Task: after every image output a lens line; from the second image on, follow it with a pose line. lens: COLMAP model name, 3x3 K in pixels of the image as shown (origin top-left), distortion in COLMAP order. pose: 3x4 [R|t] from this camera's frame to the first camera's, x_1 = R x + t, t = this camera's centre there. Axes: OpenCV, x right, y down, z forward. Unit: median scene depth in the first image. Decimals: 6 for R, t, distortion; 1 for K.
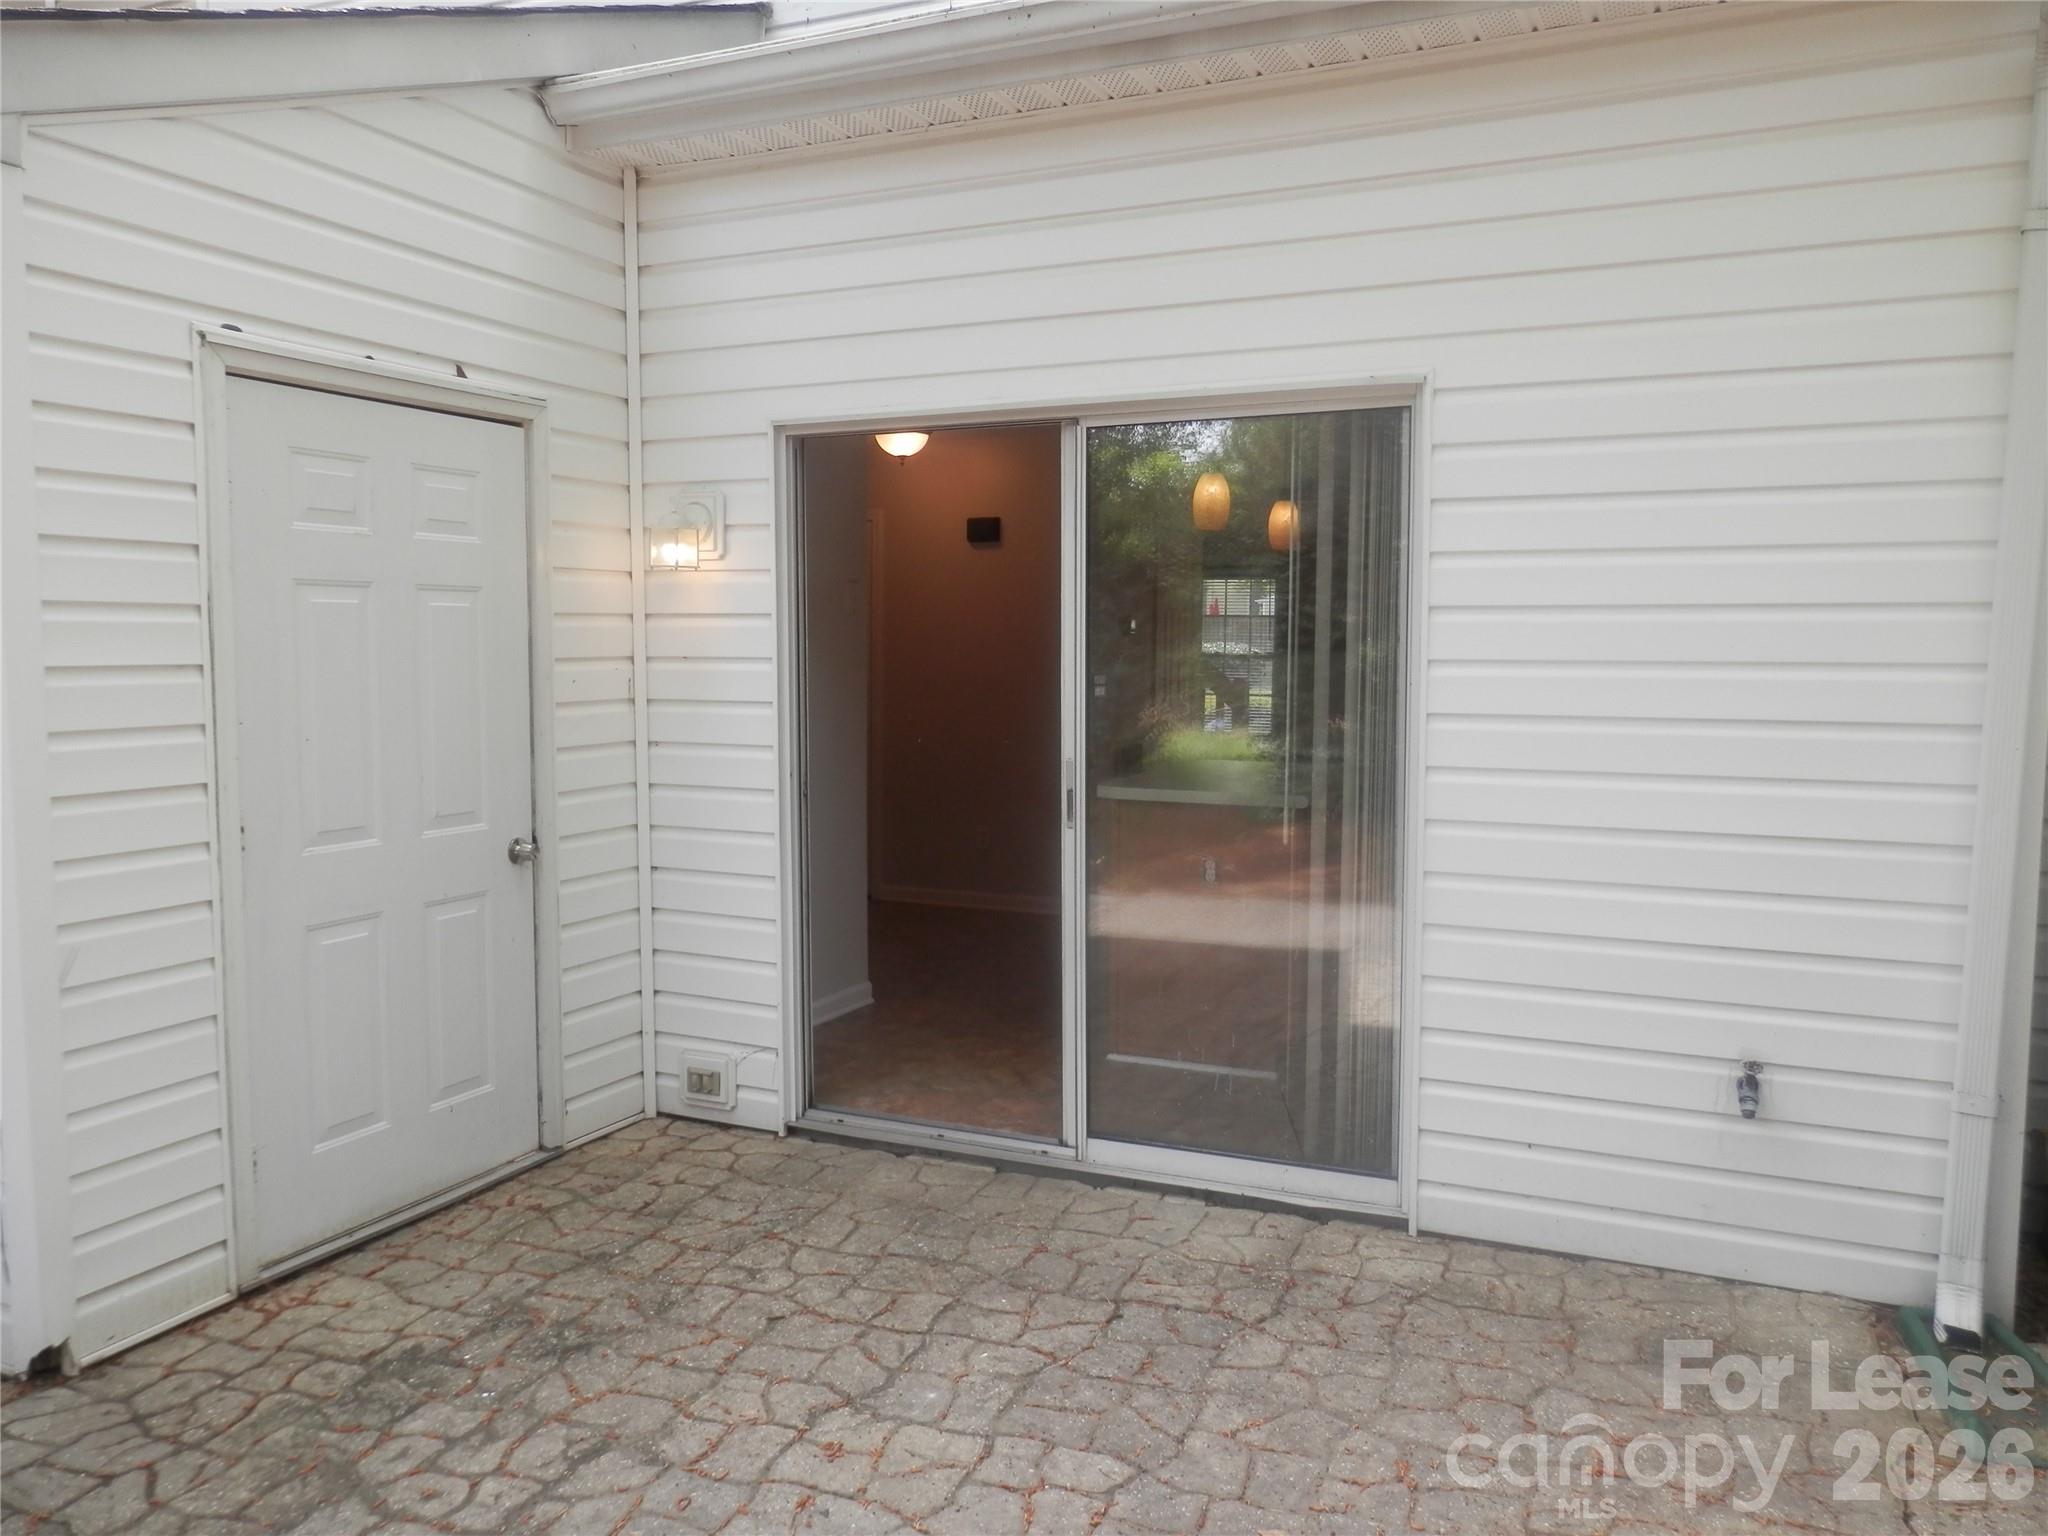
lens RADIAL K [[1524.3, 0, 1025.7], [0, 1524.3, 773.2], [0, 0, 1]] dist [0.015711, -0.004593]
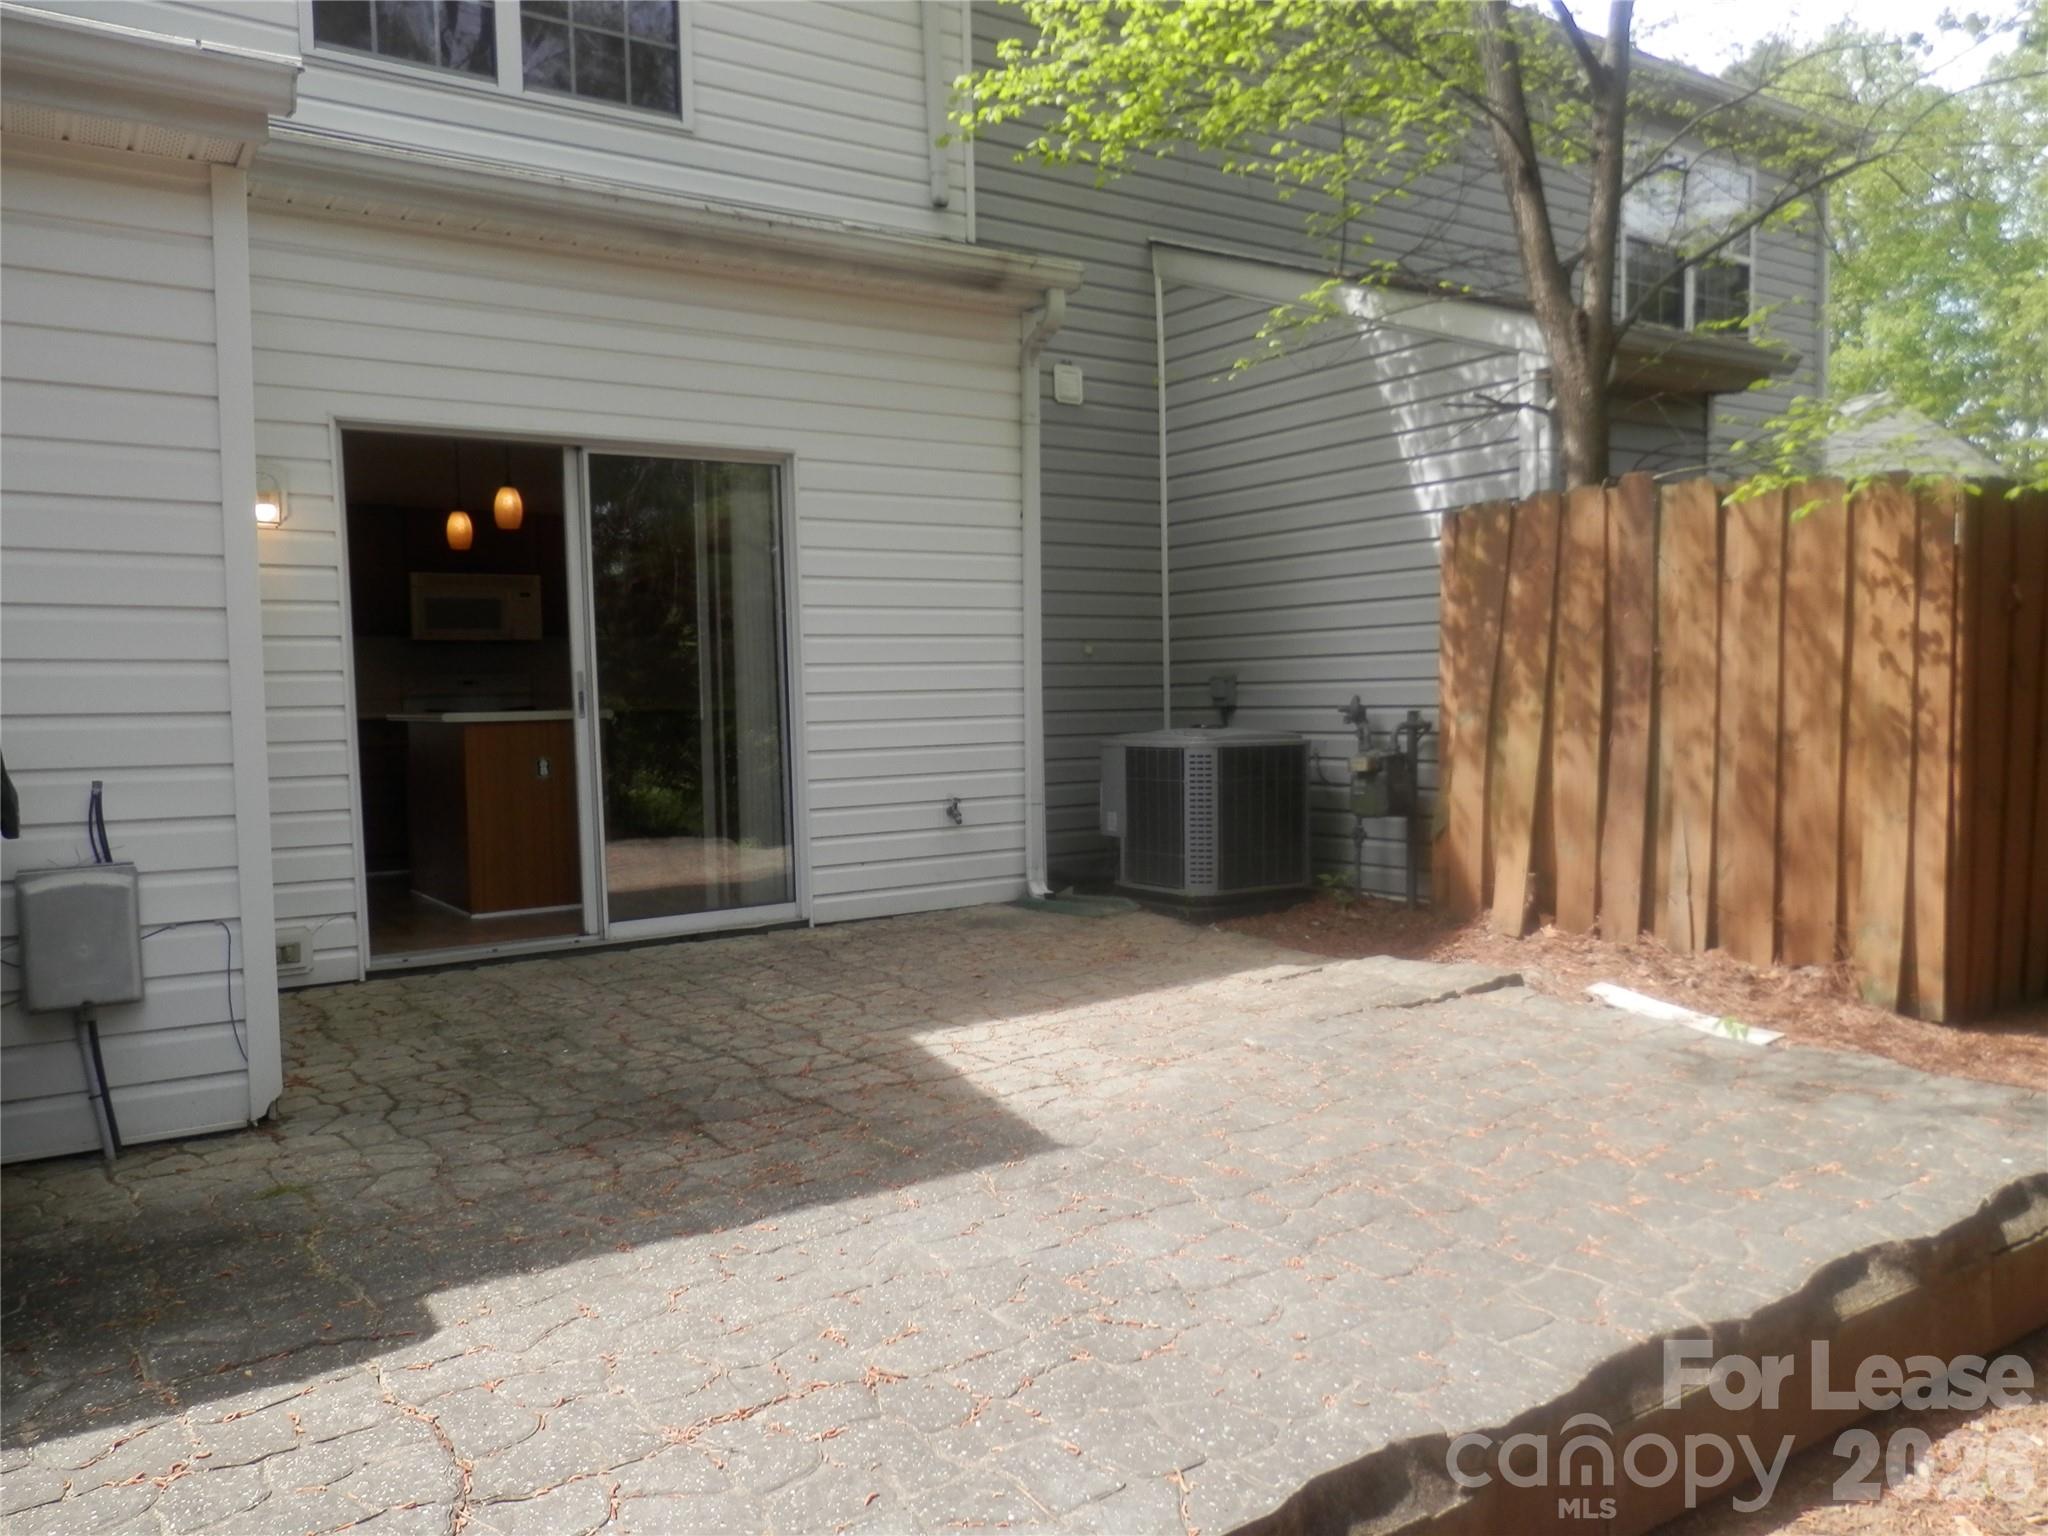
lens RADIAL K [[1524.3, 0, 1025.8], [0, 1524.3, 770.3], [0, 0, 1]] dist [0.015711, -0.004593]
pose [[0.534890, -0.060431, 0.842758, -1.188363], [0.095086, 0.995408, 0.011027, 0.133018], [-0.839554, 0.074236, 0.538180, -0.196973]]
